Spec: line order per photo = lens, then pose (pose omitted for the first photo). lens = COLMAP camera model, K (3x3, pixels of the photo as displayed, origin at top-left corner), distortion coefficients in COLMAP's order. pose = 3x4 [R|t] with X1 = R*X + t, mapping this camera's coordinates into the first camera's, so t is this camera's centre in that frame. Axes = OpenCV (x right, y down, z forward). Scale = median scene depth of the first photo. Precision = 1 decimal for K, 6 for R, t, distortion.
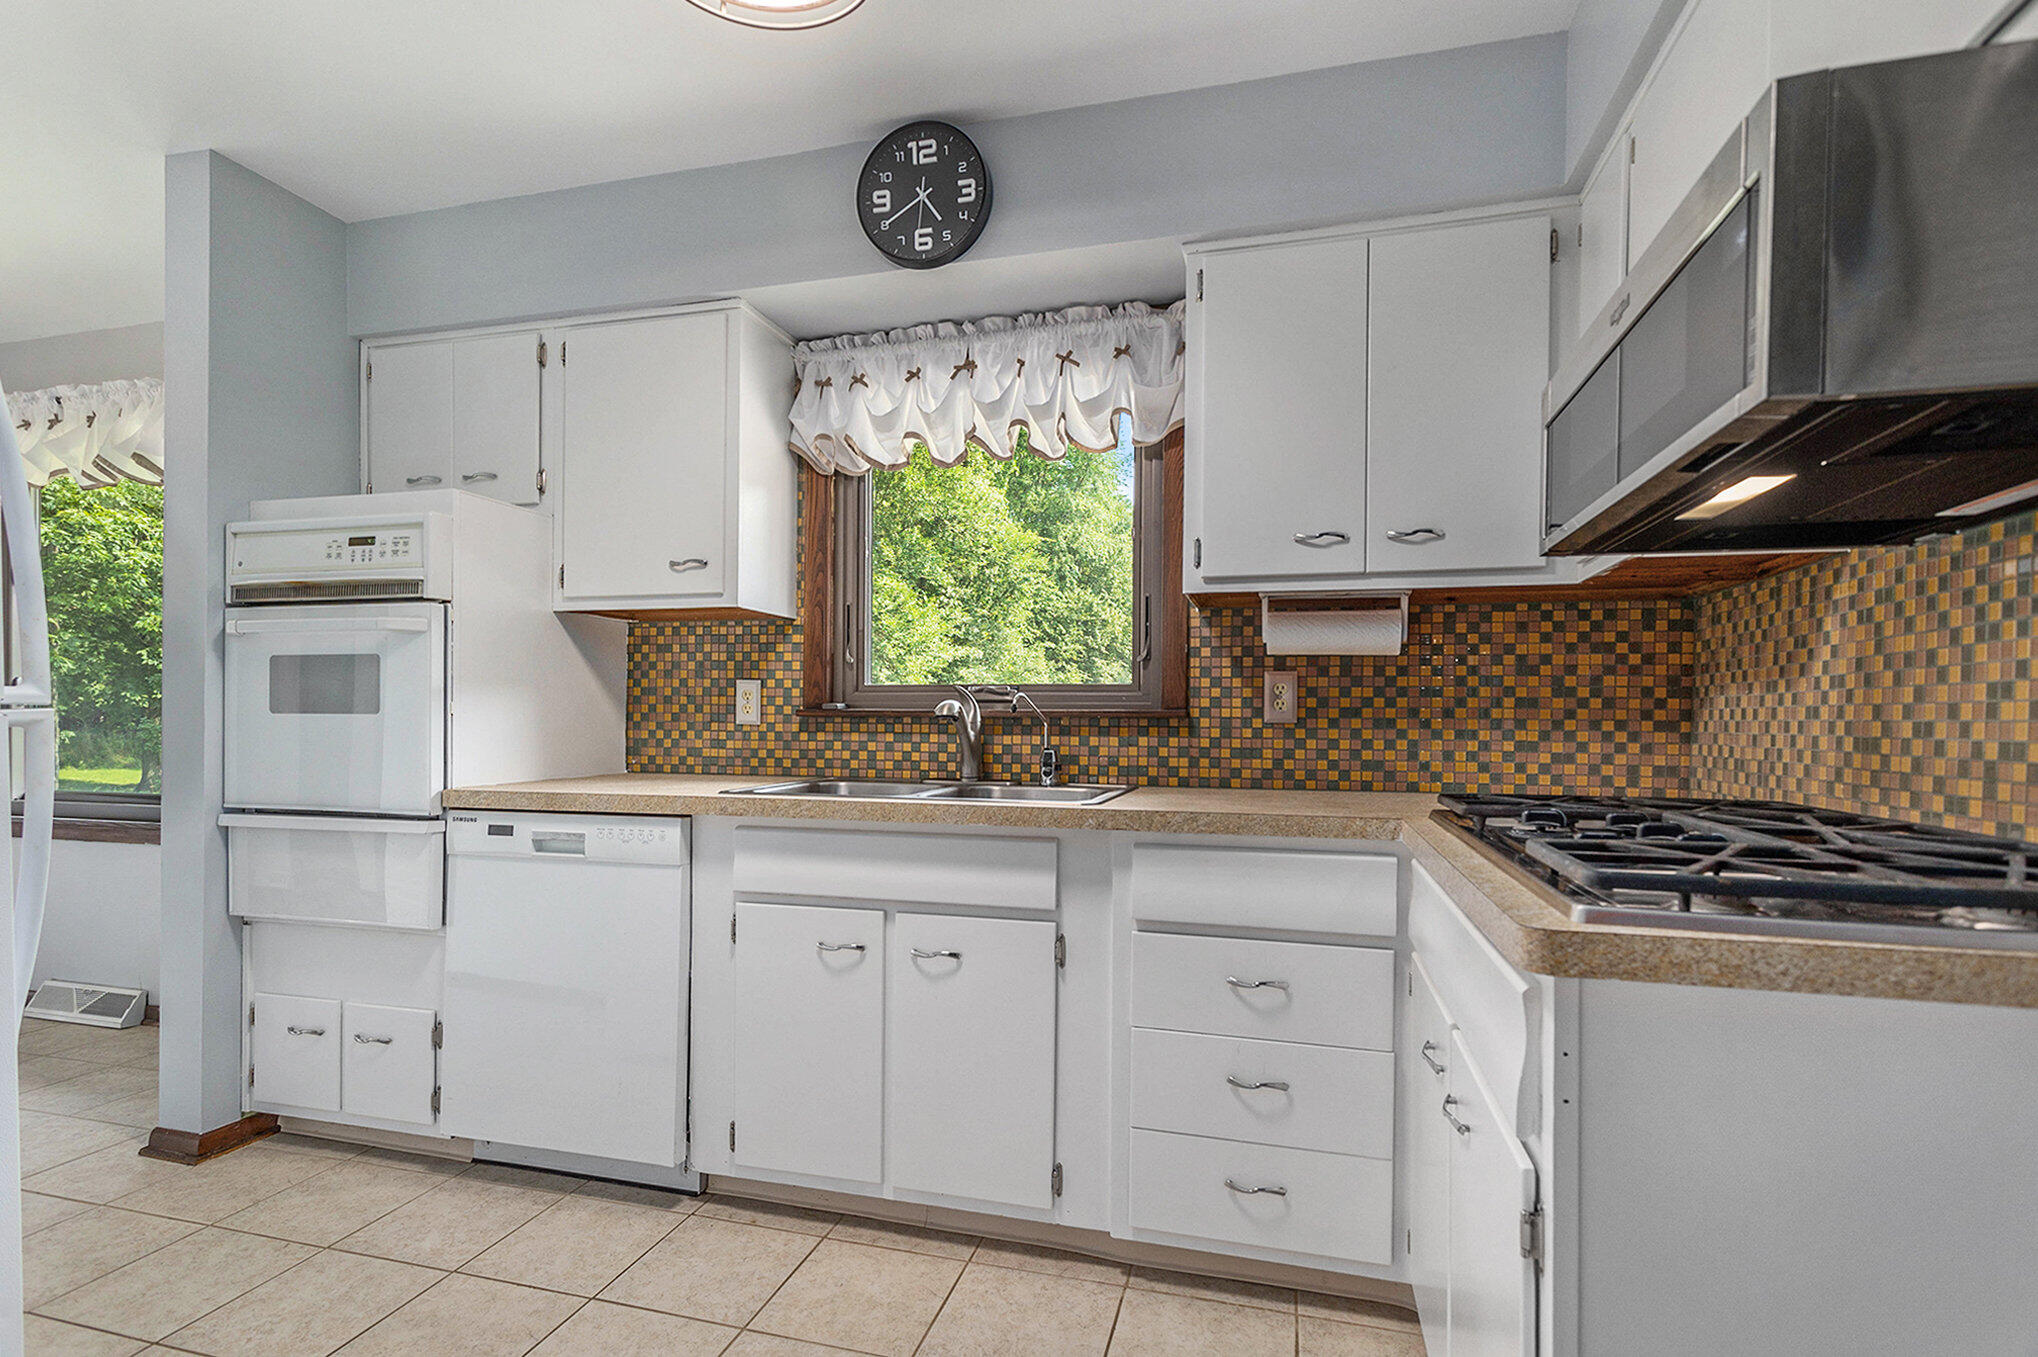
lens RADIAL K [[964.9, 0, 1048.7], [0, 964.9, 730.6], [0, 0, 1]] dist [0.001352, 0.000356]
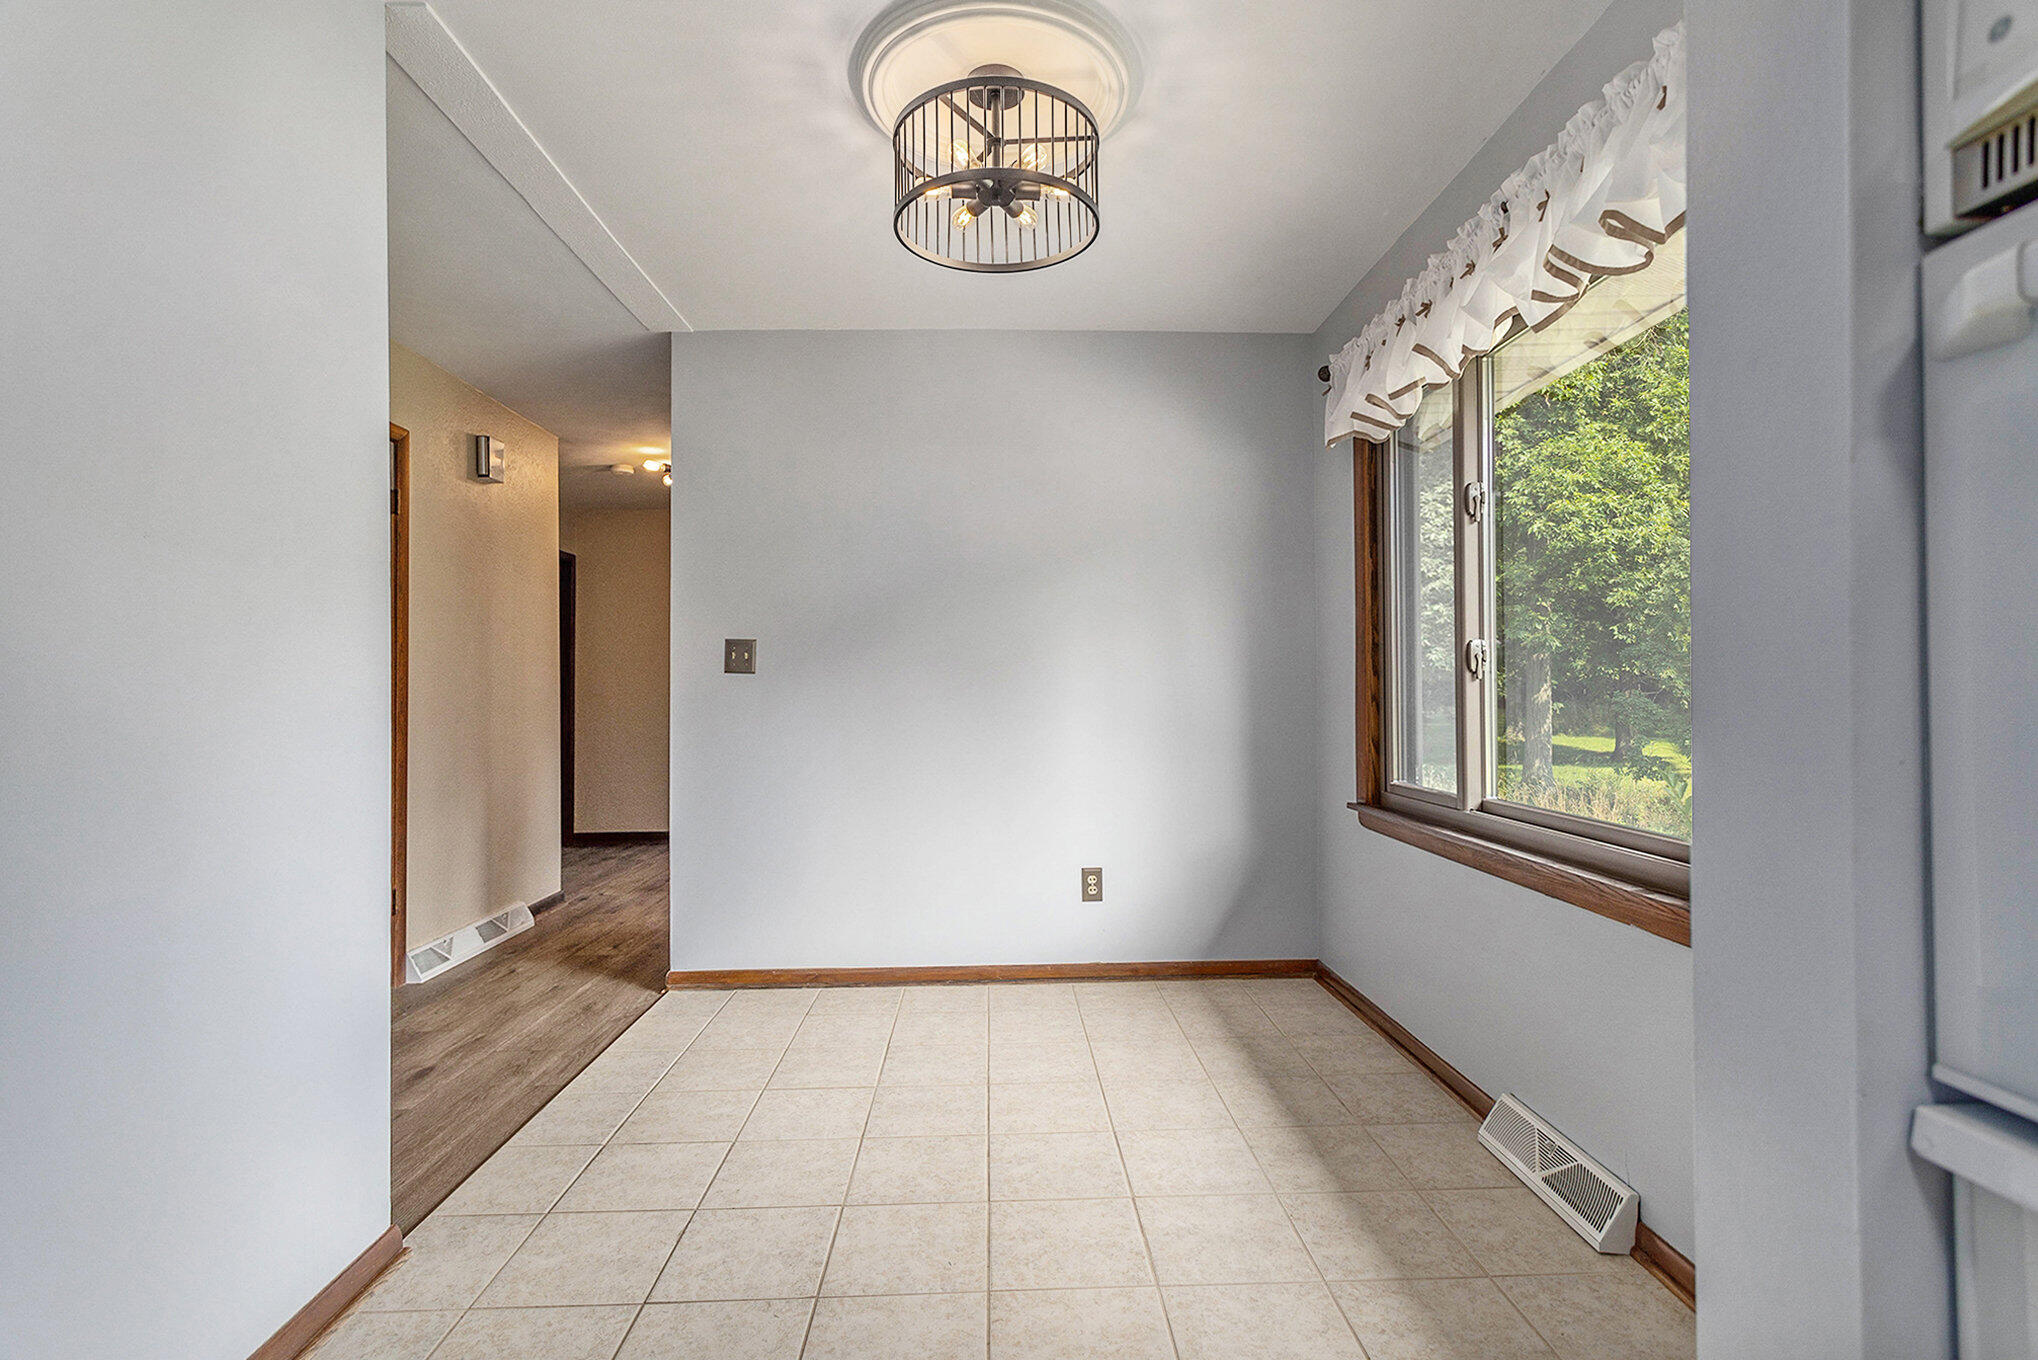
lens RADIAL K [[1001.7, 0, 1019.0], [0, 1001.7, 680.0], [0, 0, 1]] dist [0.031693, -0.000083]
pose [[0.281916, -0.021345, -0.959202, -0.088962], [0.001735, 0.999762, -0.021737, -0.001987], [0.959438, 0.004463, 0.281886, 0.094196]]
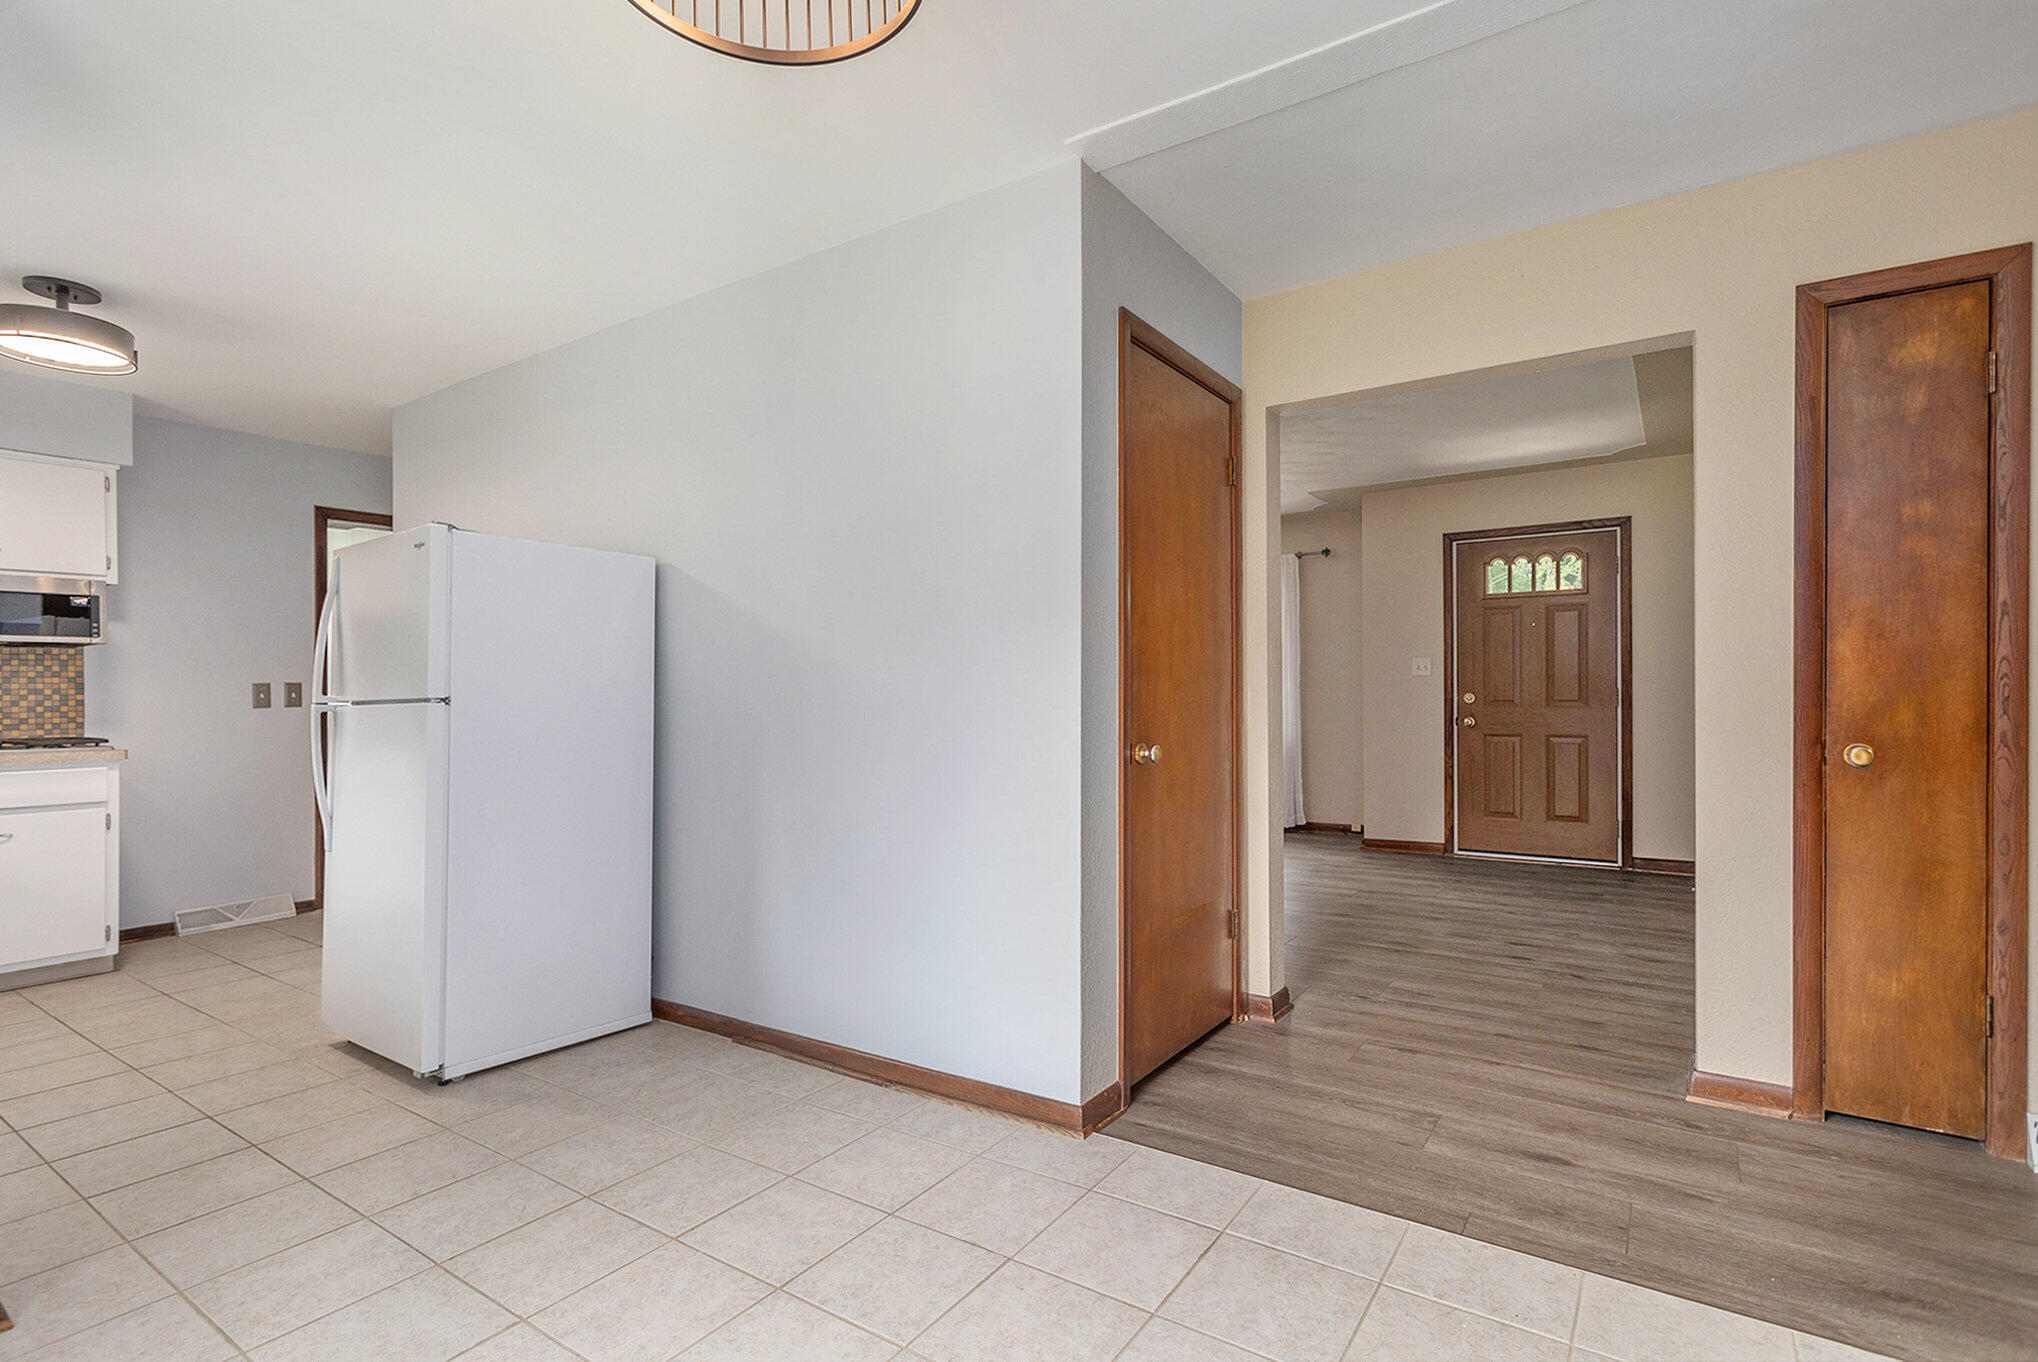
lens RADIAL K [[970.9, 0, 1019.0], [0, 970.9, 681.0], [0, 0, 1]] dist [-0.000310, -0.000319]
pose [[-0.939457, 0.007767, 0.342579, -0.251847], [0.005688, 0.999959, -0.007073, -0.003841], [-0.342620, -0.004696, -0.939462, 0.189450]]
